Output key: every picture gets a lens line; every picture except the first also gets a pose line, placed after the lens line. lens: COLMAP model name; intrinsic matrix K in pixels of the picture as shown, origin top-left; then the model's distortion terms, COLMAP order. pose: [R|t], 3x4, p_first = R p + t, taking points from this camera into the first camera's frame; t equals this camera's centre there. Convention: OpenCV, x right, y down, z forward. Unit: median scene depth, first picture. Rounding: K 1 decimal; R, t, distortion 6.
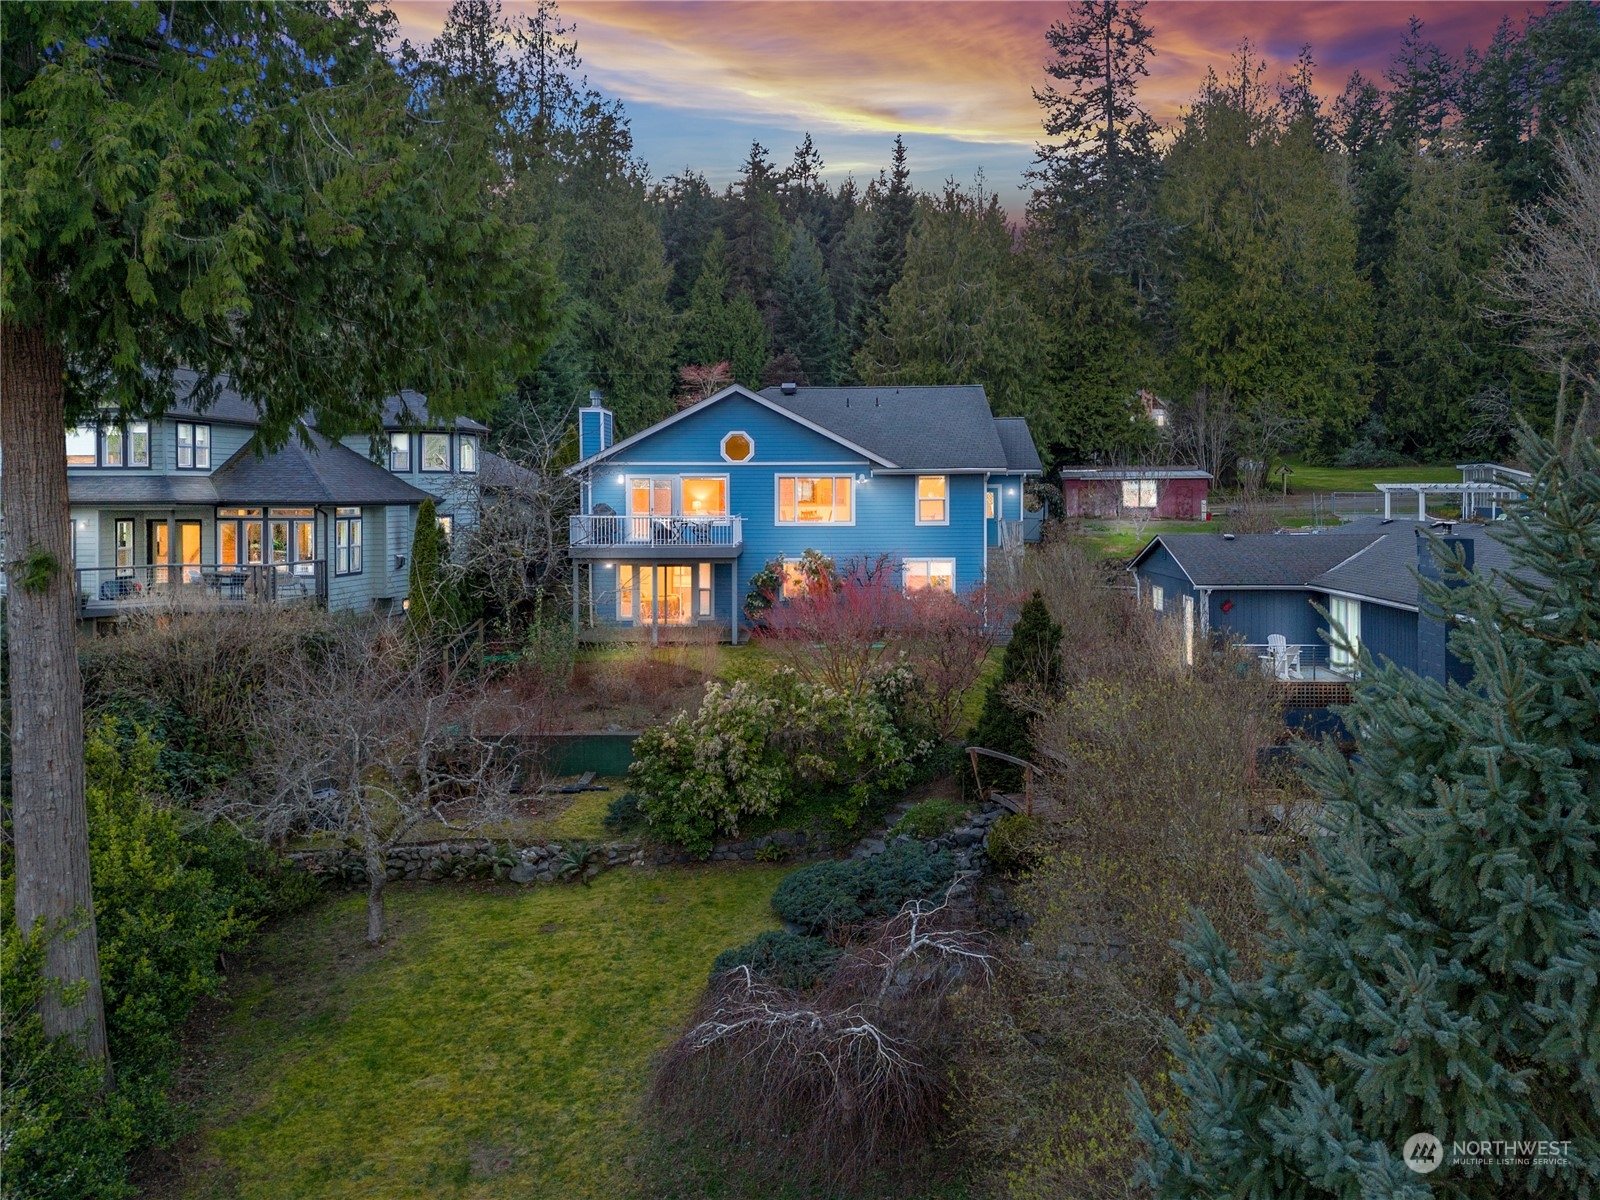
lens RADIAL K [[1203.3, 0, 797.1], [0, 1203.3, 486.1], [0, 0, 1]] dist [0.078245, -0.000102]
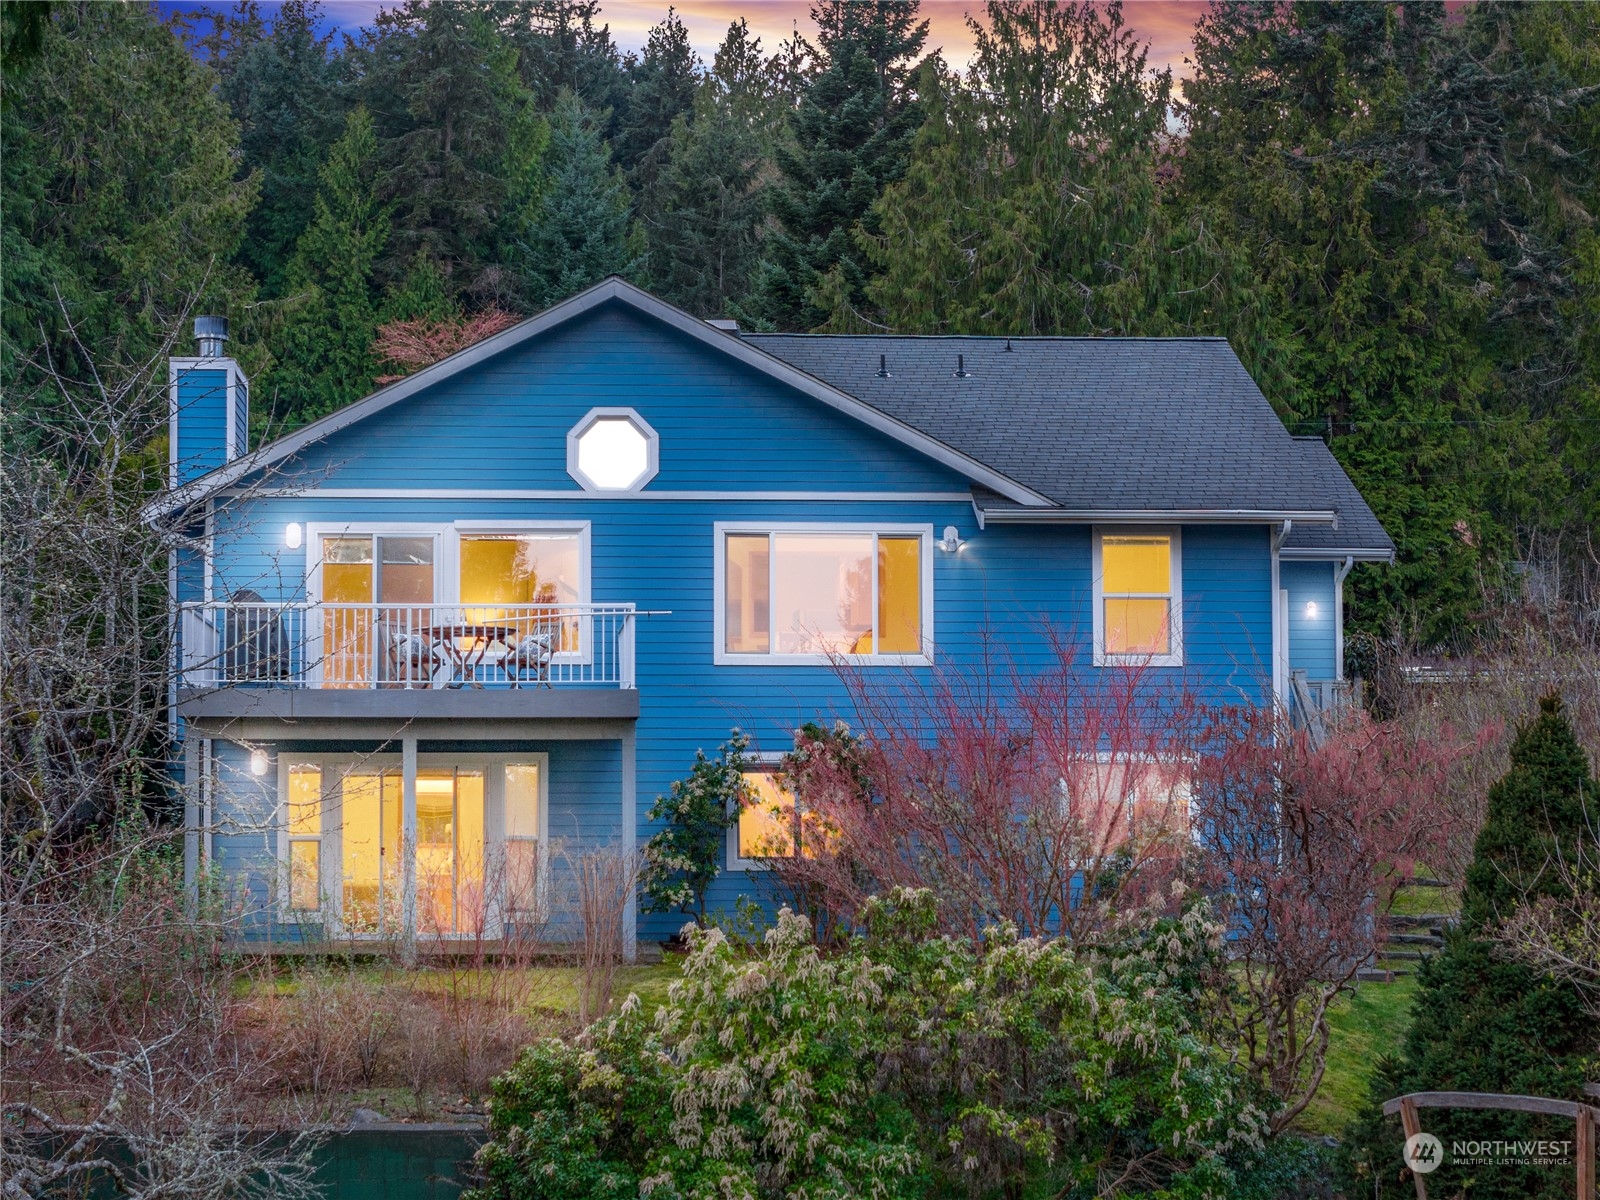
lens RADIAL K [[3202.4, 0, 808.7], [0, 3202.4, 696.4], [0, 0, 1]] dist [-0.230883, 0.669044]
pose [[0.994764, 0.006104, 0.102017, -0.091915], [-0.000335, 0.998404, -0.056470, 0.100132], [-0.102199, 0.056140, 0.993179, 0.032237]]
